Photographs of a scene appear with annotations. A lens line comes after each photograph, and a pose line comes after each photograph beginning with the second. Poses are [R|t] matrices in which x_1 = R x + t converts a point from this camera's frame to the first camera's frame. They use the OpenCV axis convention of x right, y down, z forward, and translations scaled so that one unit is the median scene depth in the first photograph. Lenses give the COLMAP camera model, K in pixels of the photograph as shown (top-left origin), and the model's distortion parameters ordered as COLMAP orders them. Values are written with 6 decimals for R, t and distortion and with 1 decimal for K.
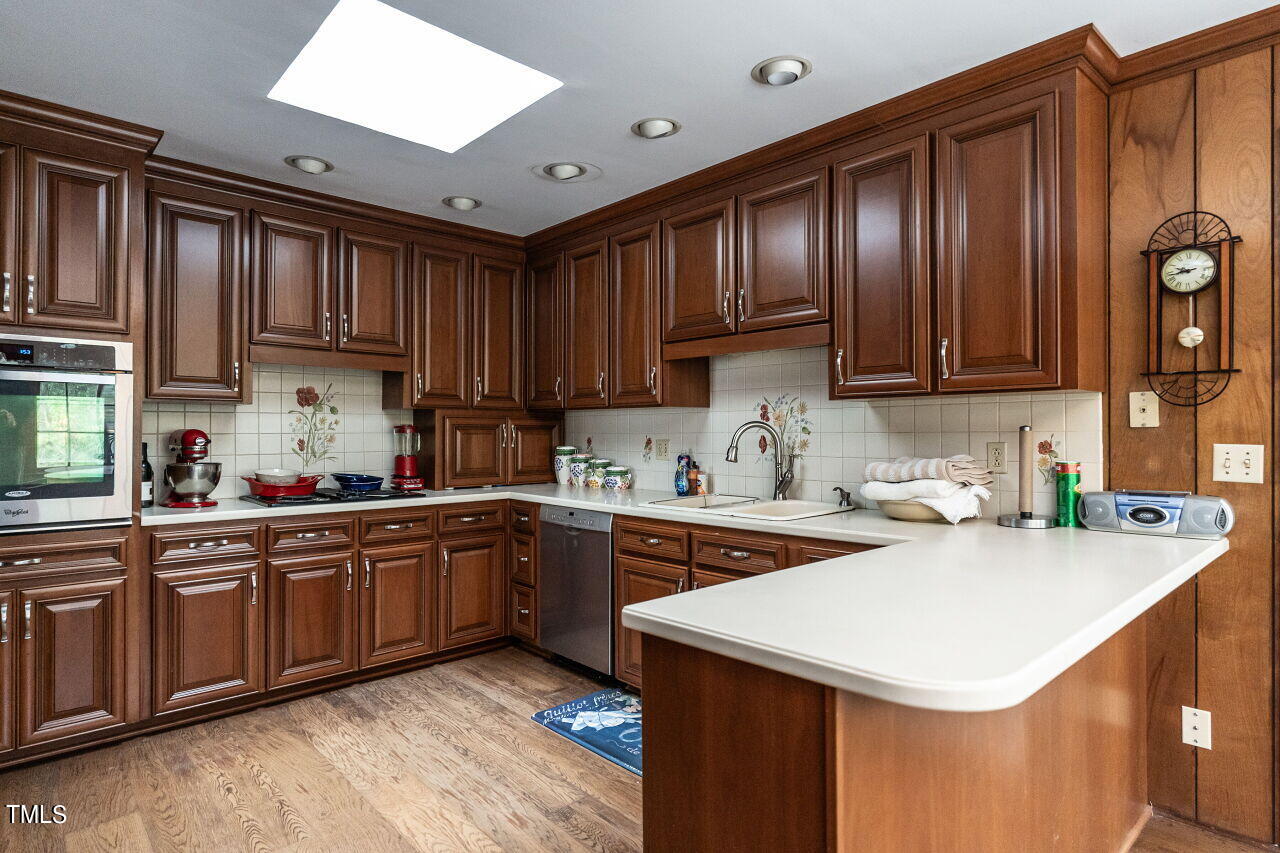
lens RADIAL K [[669.7, 0, 640.0], [0, 669.7, 426.5], [0, 0, 1]] dist [0.000631, 0.000117]
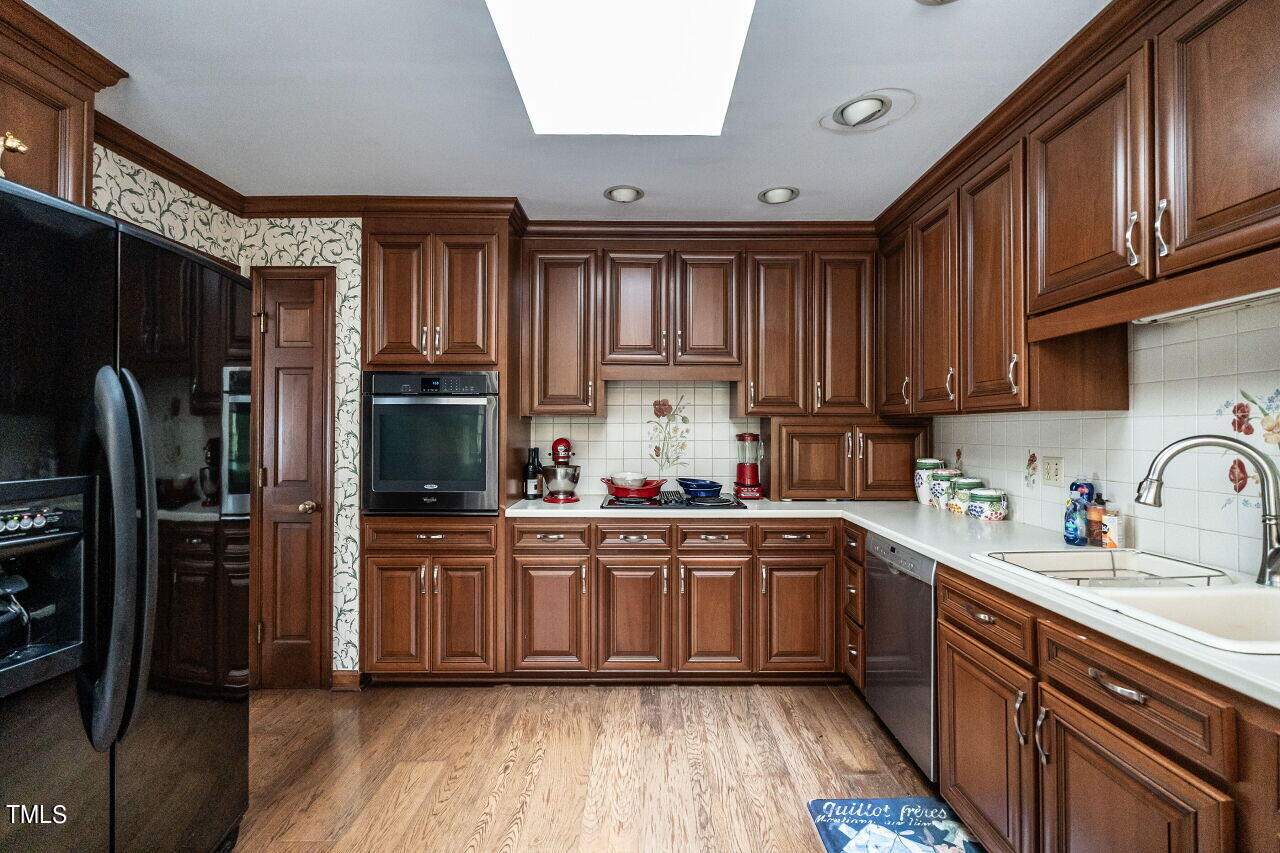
lens RADIAL K [[565.3, 0, 640.0], [0, 565.3, 426.5], [0, 0, 1]] dist [-0.004250, -0.000272]
pose [[0.743403, -0.003759, -0.668833, 0.118672], [0.003811, 0.999992, -0.001385, -0.014238], [0.668832, -0.001519, 0.743412, 0.302721]]
